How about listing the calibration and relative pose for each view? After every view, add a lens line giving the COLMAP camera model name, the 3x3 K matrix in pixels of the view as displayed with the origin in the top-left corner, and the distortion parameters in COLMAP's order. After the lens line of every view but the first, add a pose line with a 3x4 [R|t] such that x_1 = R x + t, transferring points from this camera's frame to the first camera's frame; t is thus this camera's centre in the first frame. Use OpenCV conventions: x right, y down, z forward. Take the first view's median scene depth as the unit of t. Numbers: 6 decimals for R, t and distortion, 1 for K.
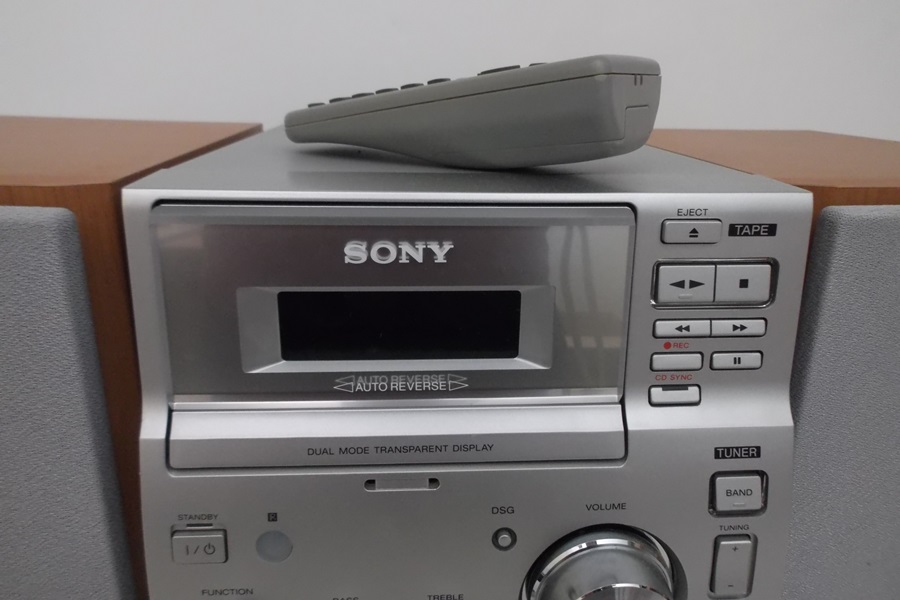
lens RADIAL K [[694.1, 0, 450.0], [0, 694.1, 300.0], [0, 0, 1]] dist [0.028084, 0.002666]
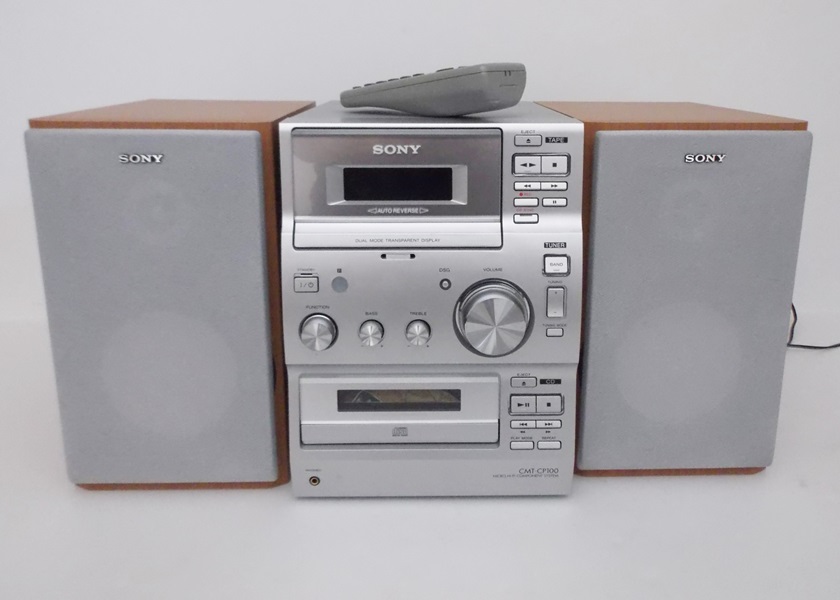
lens RADIAL K [[824.7, 0, 425.5], [0, 824.7, 256.5], [0, 0, 1]] dist [0.092602, 0.004079]
pose [[0.997866, 0.001644, -0.065267, 0.186102], [-0.006728, 0.996950, -0.077756, 0.462642], [0.064940, 0.078029, 0.994834, -1.567476]]
